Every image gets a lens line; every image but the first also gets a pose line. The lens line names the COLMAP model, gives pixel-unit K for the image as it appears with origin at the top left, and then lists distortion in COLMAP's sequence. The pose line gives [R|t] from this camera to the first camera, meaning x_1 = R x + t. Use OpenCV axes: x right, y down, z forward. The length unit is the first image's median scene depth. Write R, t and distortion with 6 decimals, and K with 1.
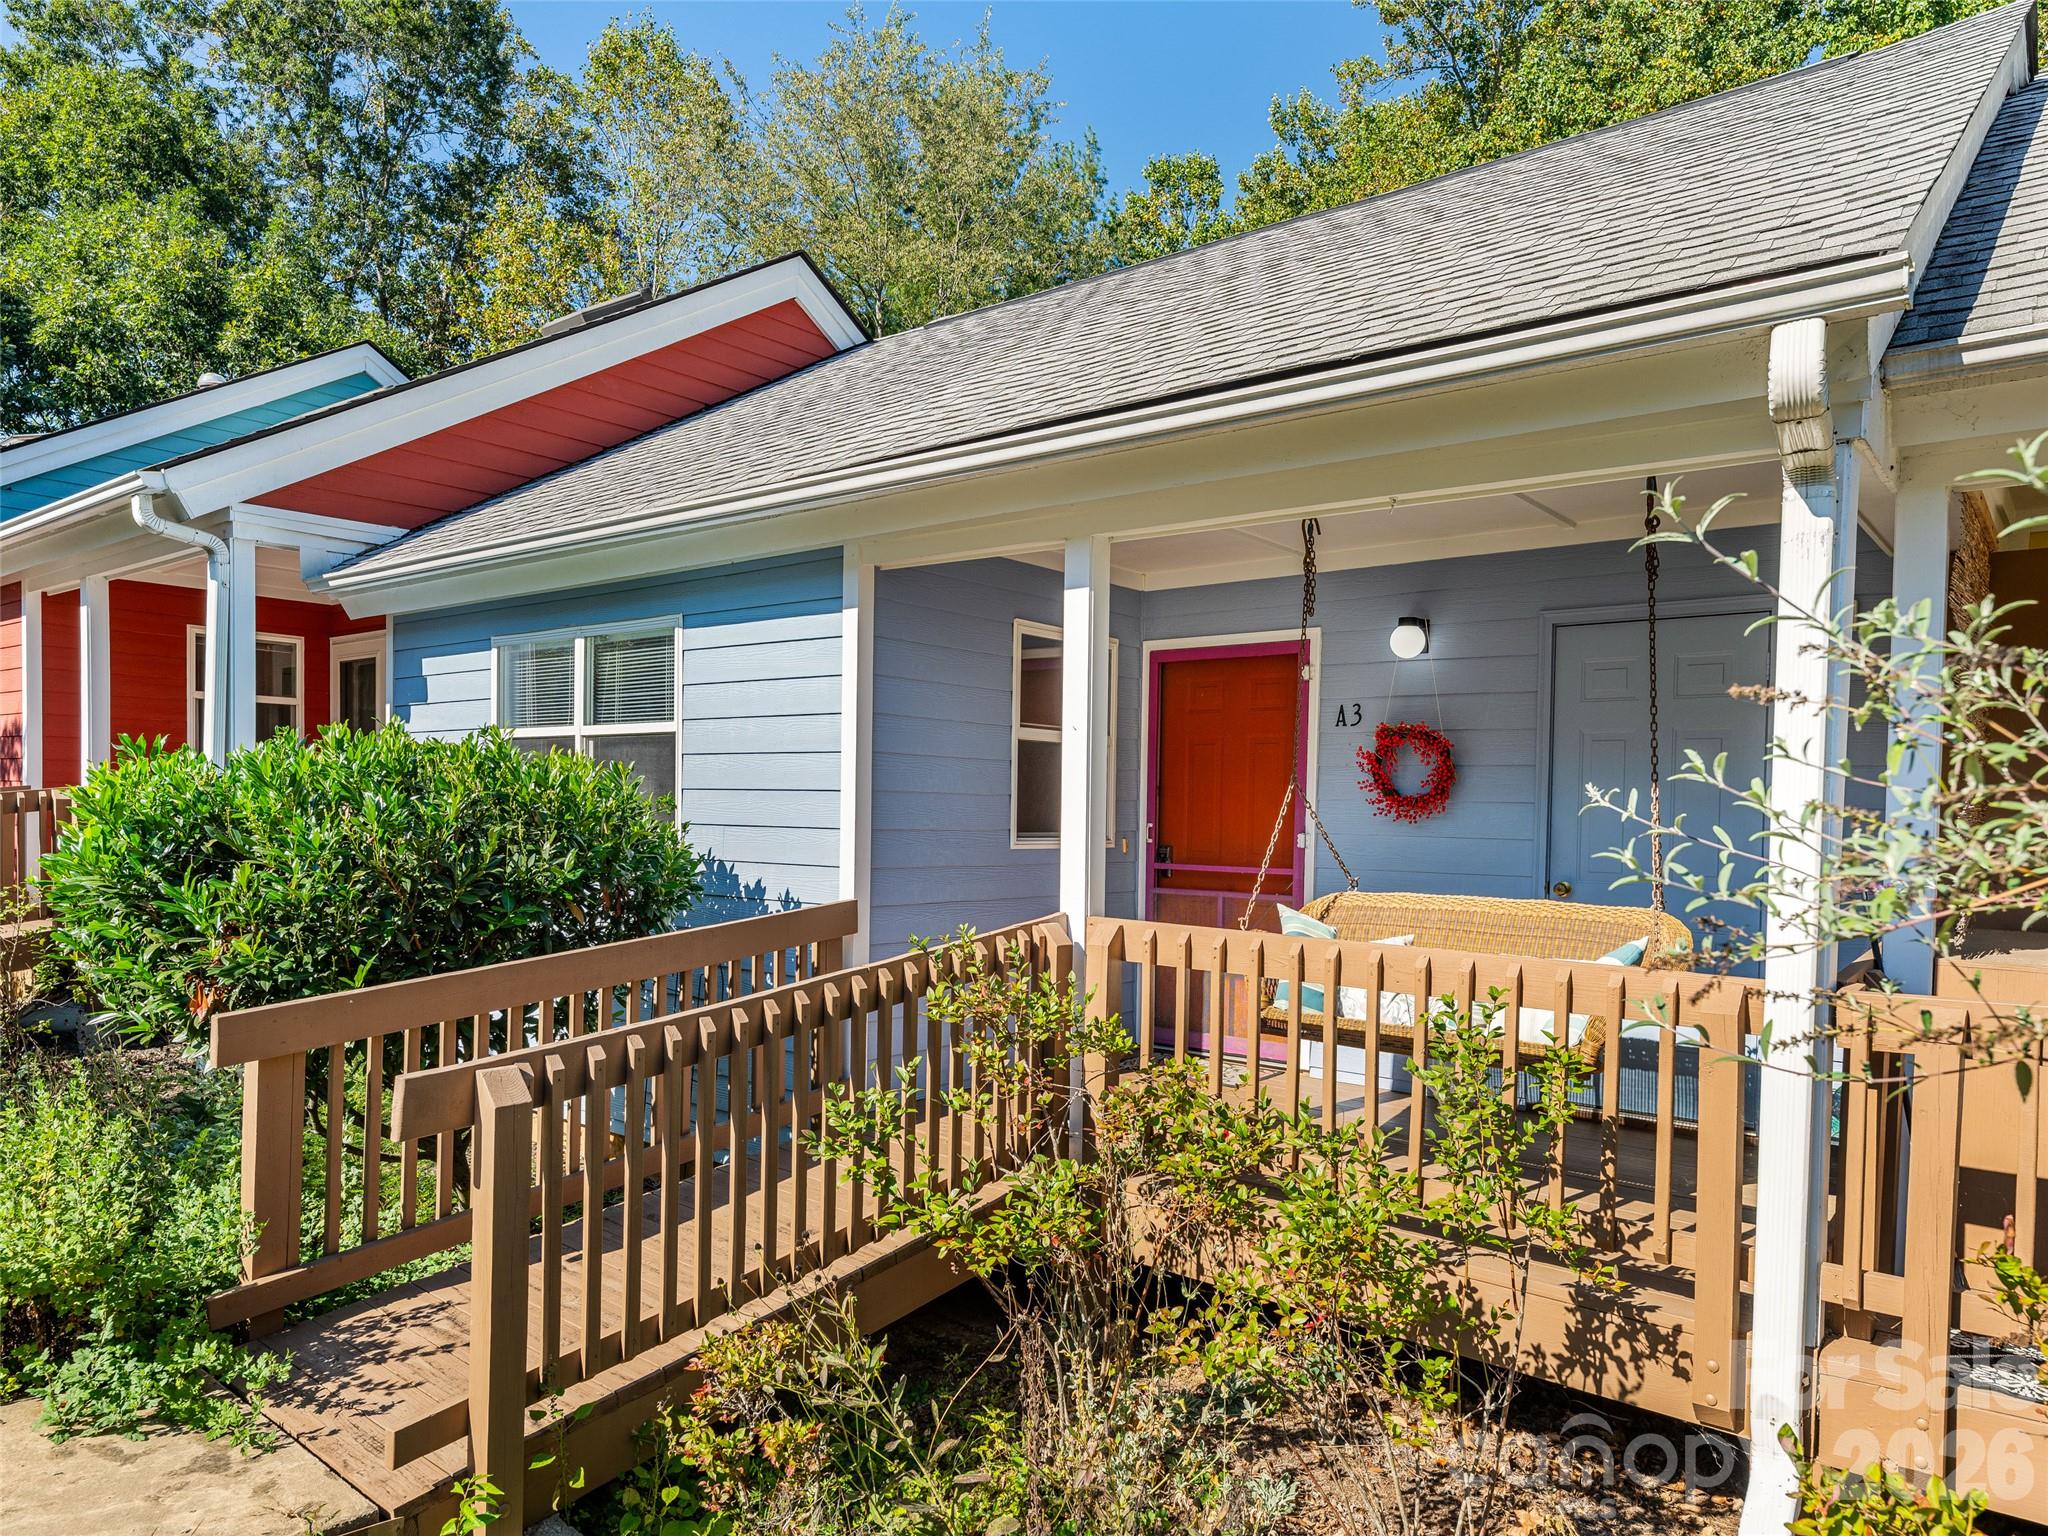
lens RADIAL K [[1323.5, 0, 1026.7], [0, 1323.5, 866.7], [0, 0, 1]] dist [0.002665, 0.001075]
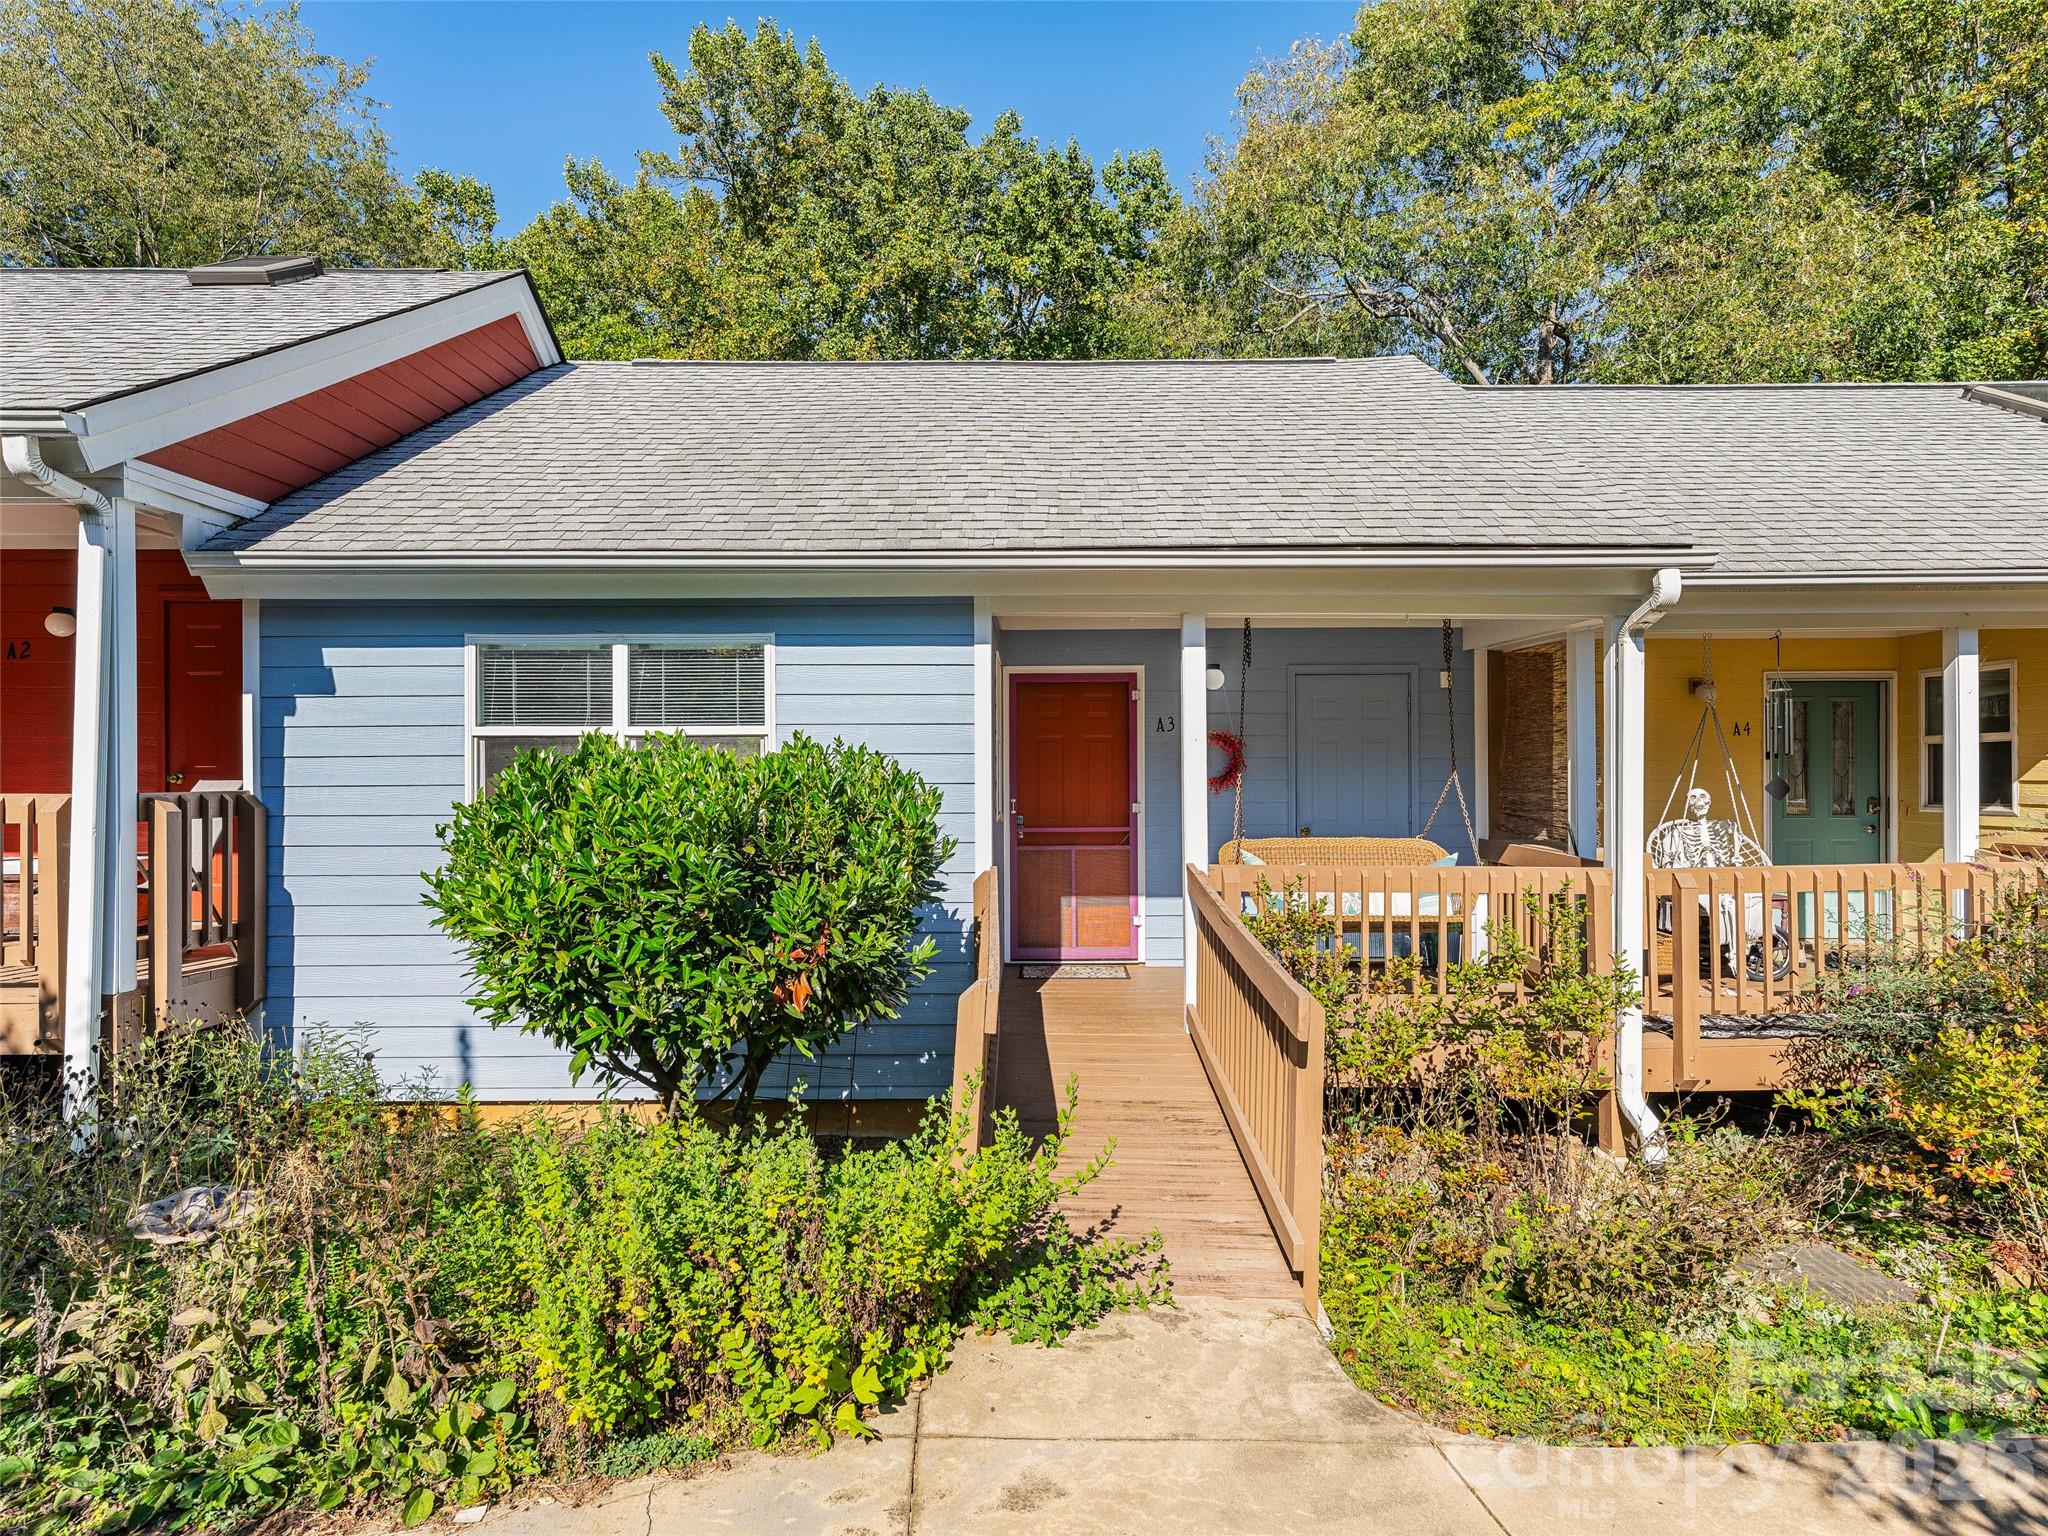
lens RADIAL K [[1119.7, 0, 1032.7], [0, 1119.7, 786.0], [0, 0, 1]] dist [0.002723, 0.001146]
pose [[0.782728, -0.024324, 0.621888, -0.652296], [0.043831, 0.998909, -0.016096, -0.028649], [-0.620818, 0.039857, 0.782941, 0.086999]]
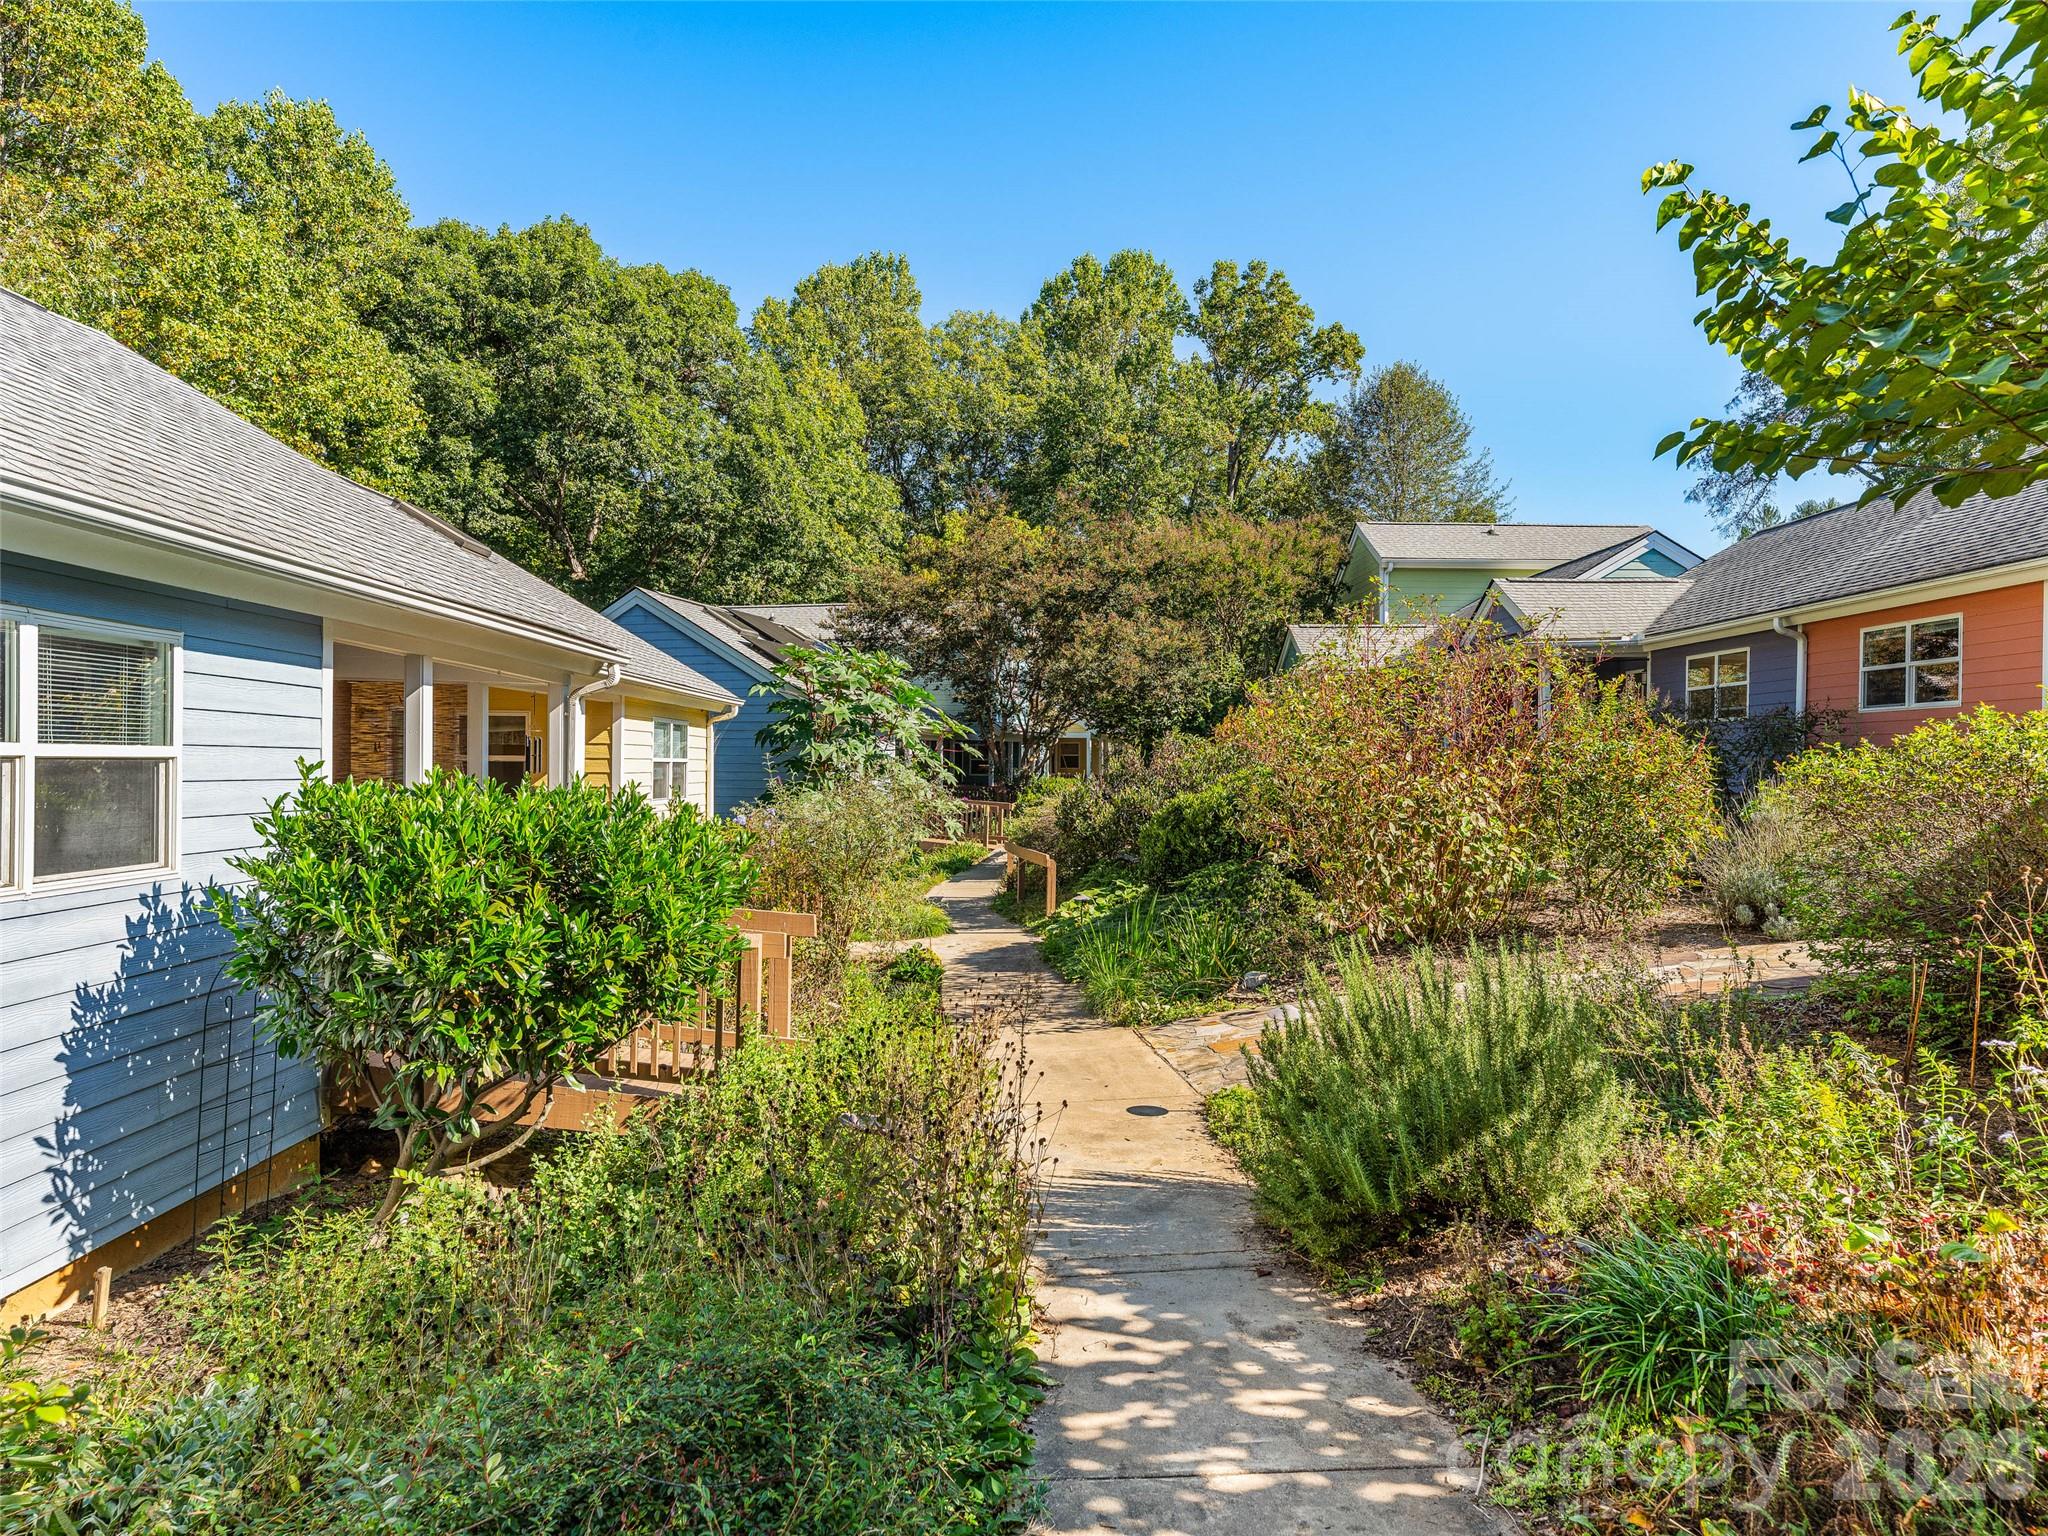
lens RADIAL K [[1204.9, 0, 1024.0], [0, 1204.9, 768.0], [0, 0, 1]] dist [0.000489, -0.000474]
pose [[-0.629229, -0.025037, 0.776817, -1.224405], [0.012092, 0.999045, 0.041994, -0.114894], [-0.777126, 0.035817, -0.628325, 1.005423]]
